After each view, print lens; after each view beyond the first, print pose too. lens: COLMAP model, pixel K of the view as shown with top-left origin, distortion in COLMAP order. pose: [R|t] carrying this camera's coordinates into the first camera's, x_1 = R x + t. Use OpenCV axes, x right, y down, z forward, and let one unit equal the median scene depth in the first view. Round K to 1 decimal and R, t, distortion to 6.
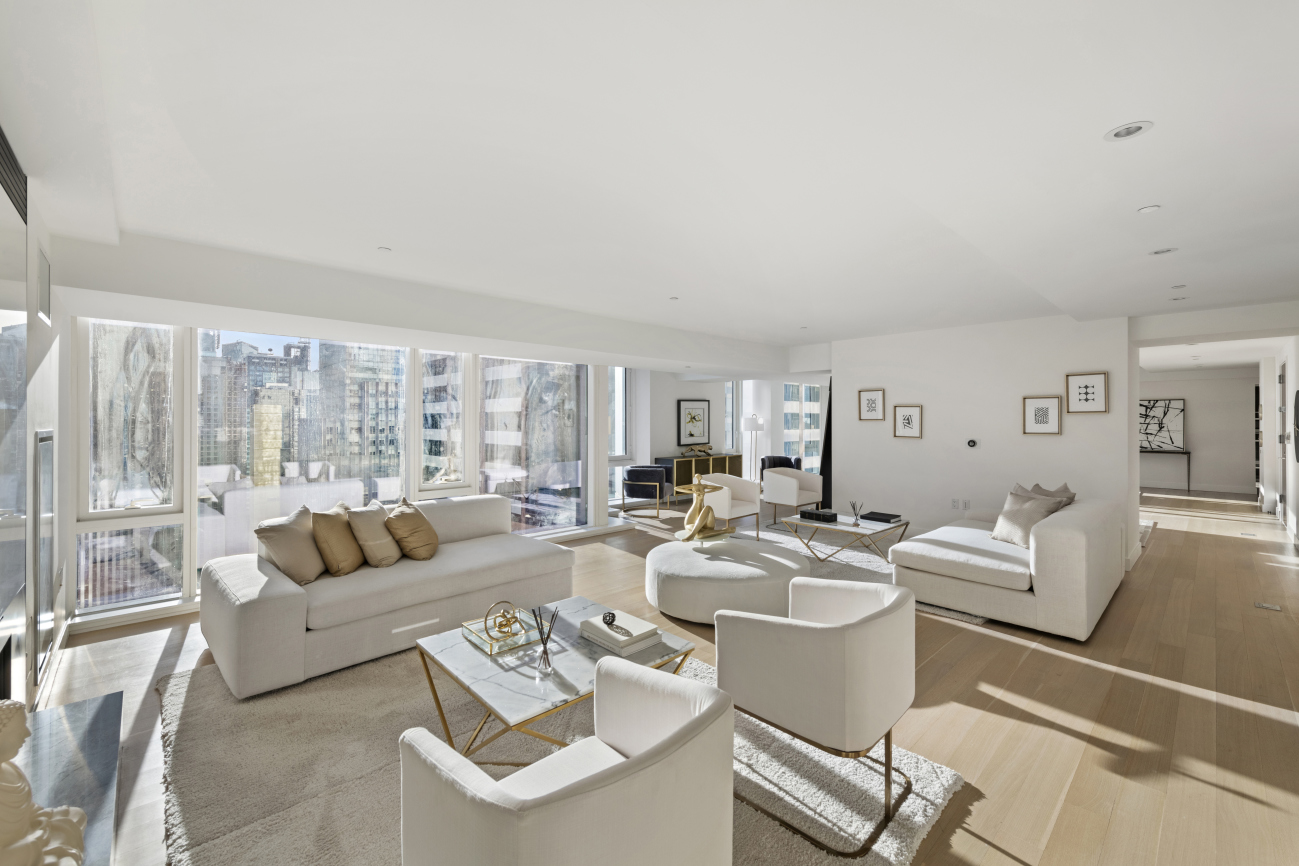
lens RADIAL K [[547.9, 0, 656.1], [0, 547.9, 419.5], [0, 0, 1]] dist [0.007643, -0.000490]
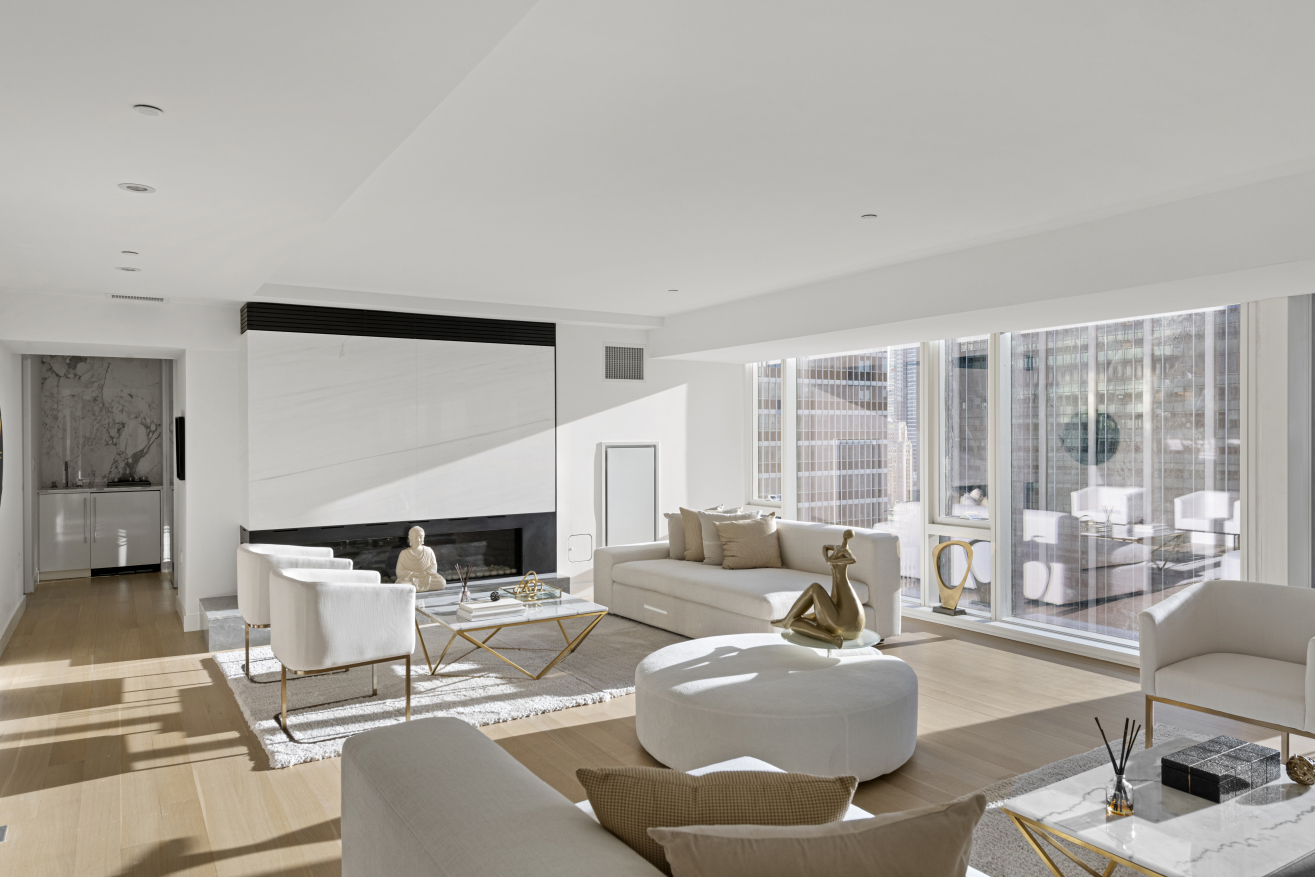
lens RADIAL K [[843.0, 0, 660.4], [0, 843.0, 440.2], [0, 0, 1]] dist [0.007165, -0.000038]
pose [[-0.198938, 0.008813, -0.979972, 0.720318], [0.004186, 0.999958, 0.008143, -0.004208], [0.980003, -0.002483, -0.198967, 0.734436]]
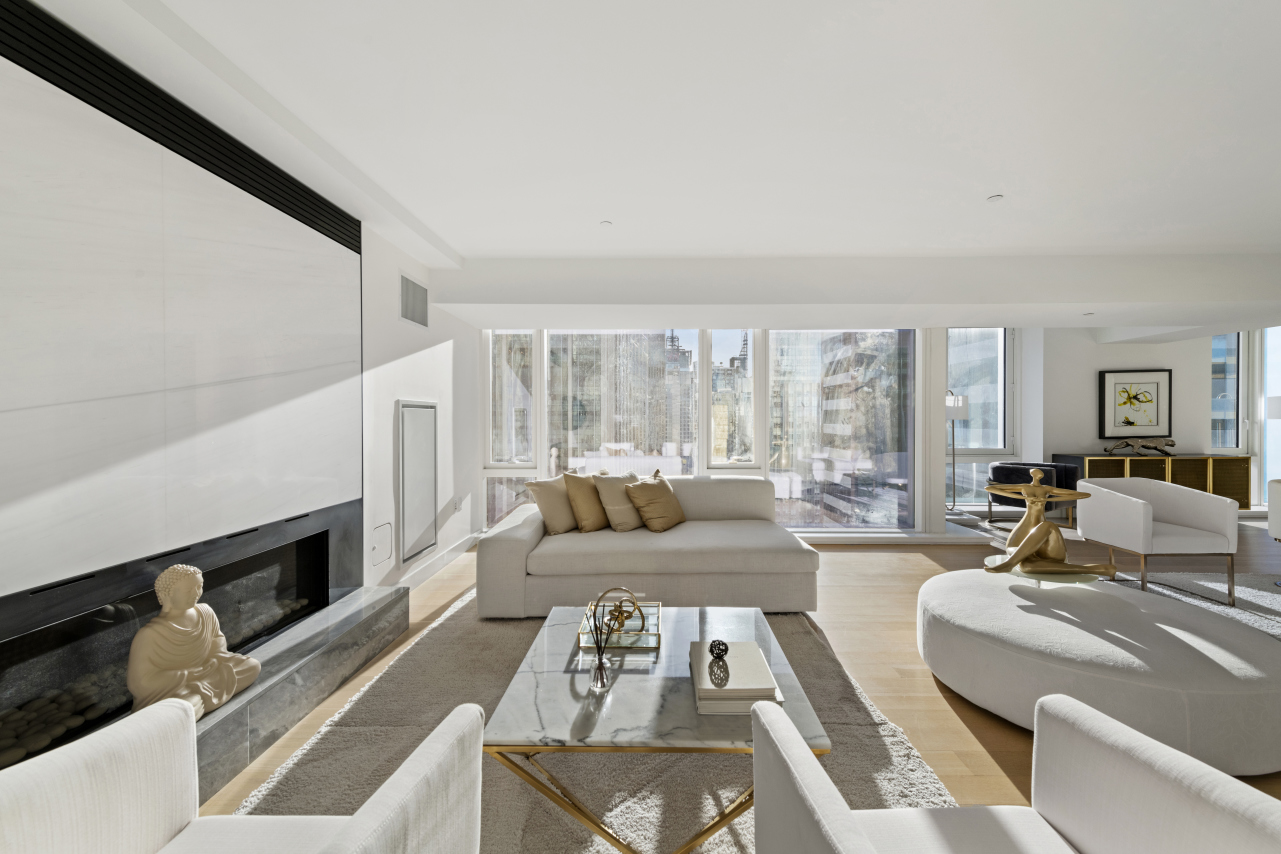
lens RADIAL K [[506.3, 0, 641.0], [0, 506.3, 424.0], [0, 0, 1]] dist [0.003185, -0.000379]
pose [[0.703252, 0.005614, -0.710918, 0.125902], [0.002795, 0.999939, 0.010662, 0.030490], [0.710935, -0.009486, 0.703194, 0.205497]]
